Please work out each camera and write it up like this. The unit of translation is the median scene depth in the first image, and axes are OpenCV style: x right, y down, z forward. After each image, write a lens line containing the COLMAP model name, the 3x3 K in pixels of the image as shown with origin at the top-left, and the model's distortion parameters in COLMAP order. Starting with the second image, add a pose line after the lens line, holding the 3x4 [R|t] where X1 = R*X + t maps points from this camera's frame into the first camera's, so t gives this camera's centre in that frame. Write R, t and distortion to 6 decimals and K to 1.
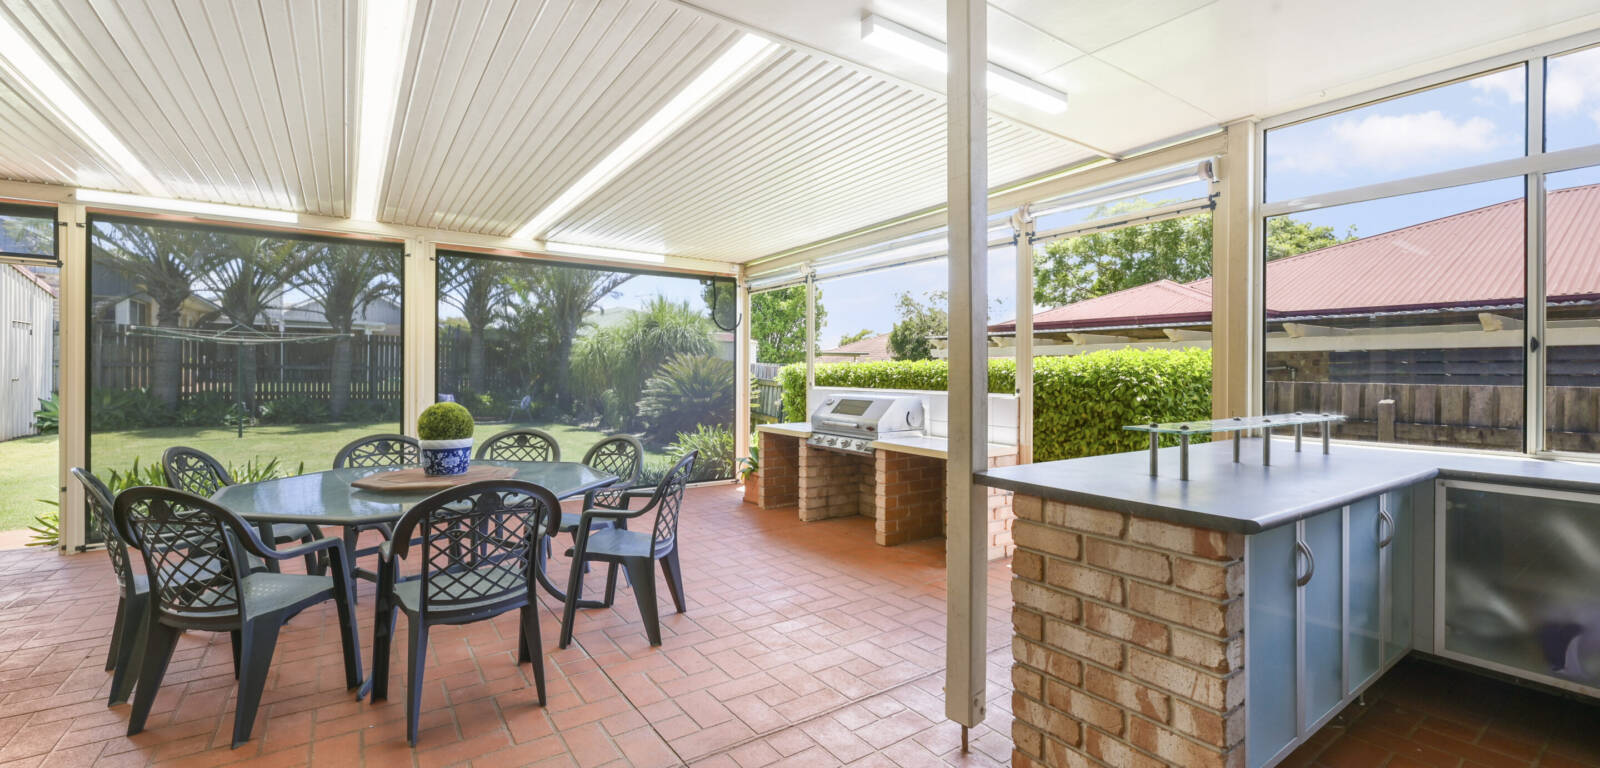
lens RADIAL K [[654.7, 0, 806.7], [0, 654.7, 368.7], [0, 0, 1]] dist [0.017739, -0.008160]
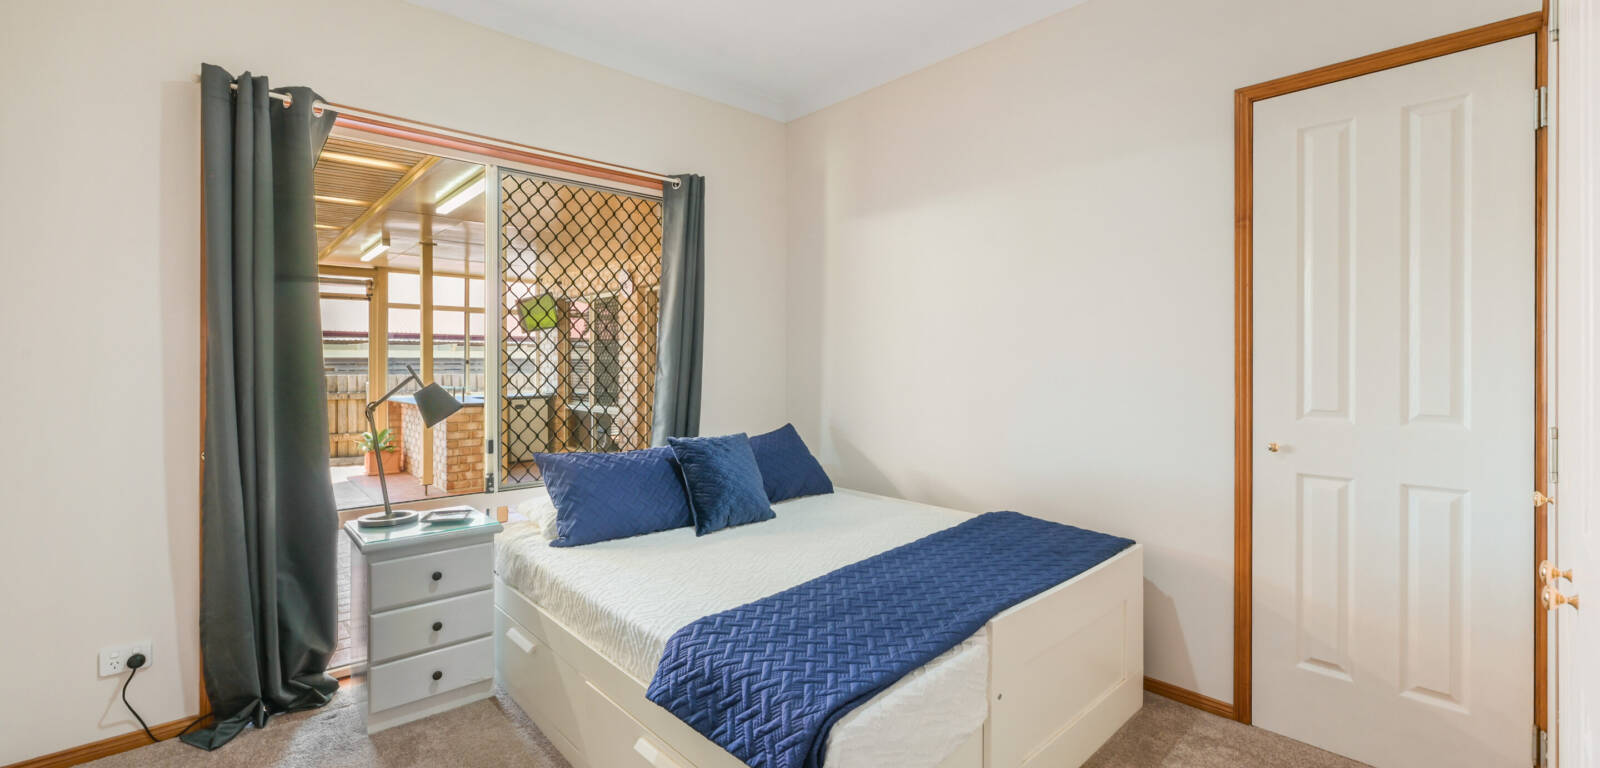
lens RADIAL K [[654.7, 0, 806.7], [0, 654.7, 368.7], [0, 0, 1]] dist [0.017739, -0.008160]
pose [[-0.135403, -0.006052, 0.990772, -1.419219], [-0.010697, 0.999932, 0.004646, -0.019980], [-0.990733, -0.009970, -0.135458, -0.162566]]
